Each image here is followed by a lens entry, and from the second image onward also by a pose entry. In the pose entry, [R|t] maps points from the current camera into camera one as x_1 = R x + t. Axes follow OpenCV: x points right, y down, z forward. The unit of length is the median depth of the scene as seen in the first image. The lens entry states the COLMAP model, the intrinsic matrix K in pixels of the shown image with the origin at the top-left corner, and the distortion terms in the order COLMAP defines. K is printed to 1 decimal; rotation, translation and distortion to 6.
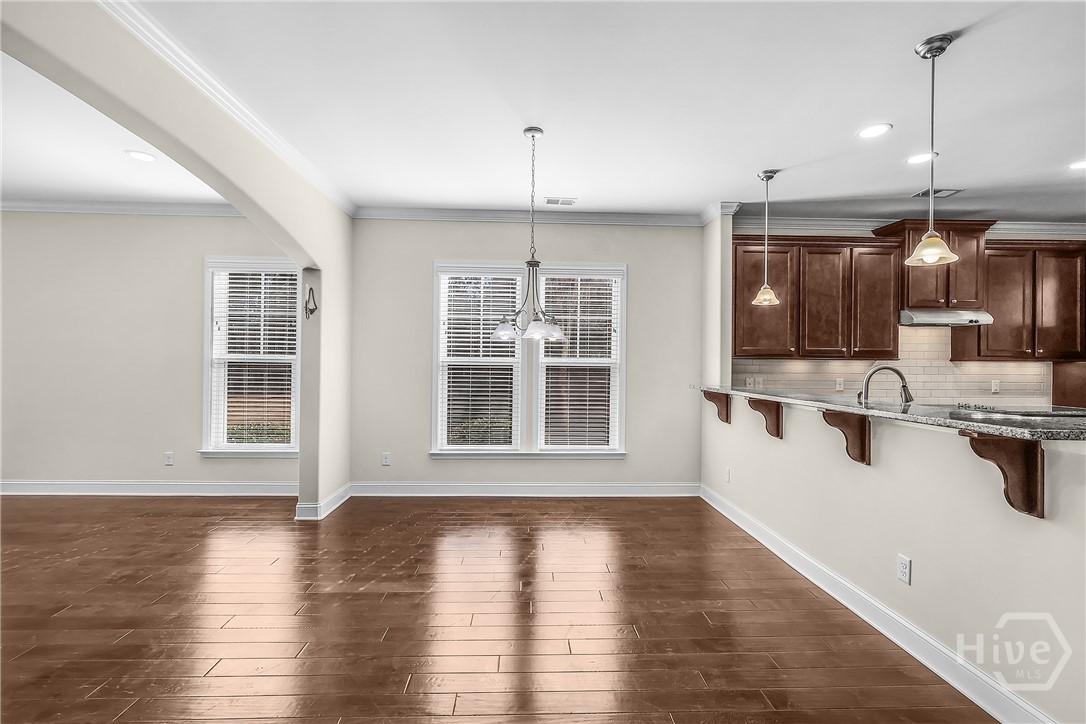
lens RADIAL K [[512.1, 0, 539.8], [0, 512.1, 362.7], [0, 0, 1]] dist [-0.001237, 0.000615]
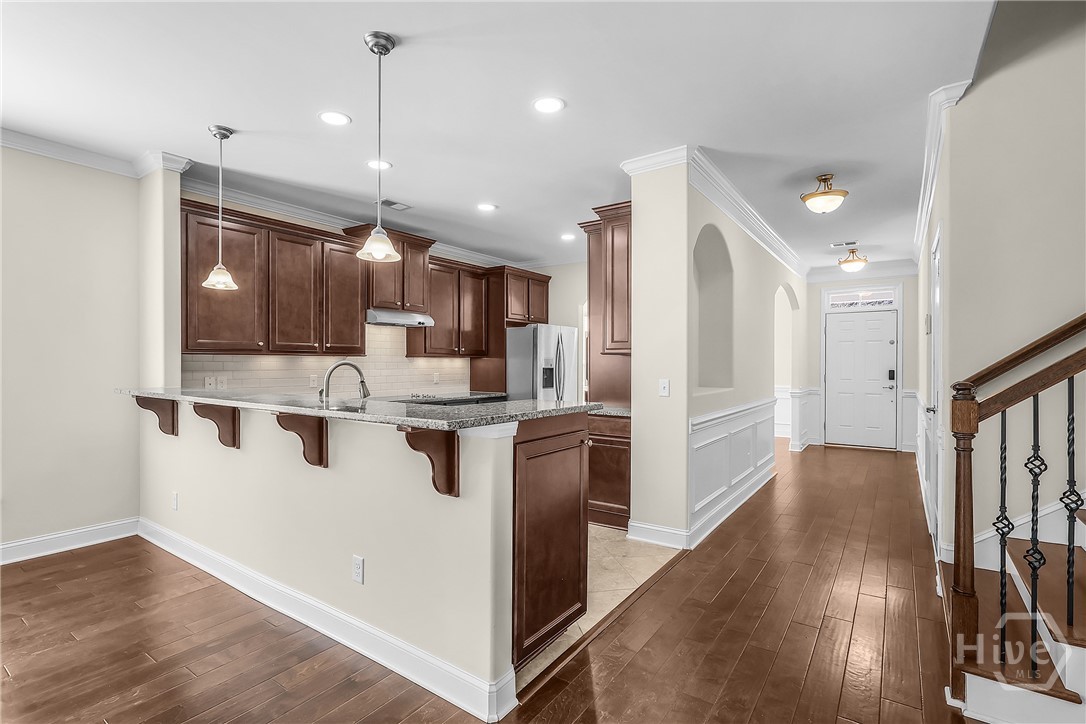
lens RADIAL K [[512.1, 0, 539.8], [0, 512.1, 362.7], [0, 0, 1]] dist [-0.001237, 0.000615]
pose [[0.607893, -0.007688, 0.793982, 0.081611], [0.001745, 0.999964, 0.008347, 0.000370], [-0.794017, -0.003689, 0.607884, 0.071594]]
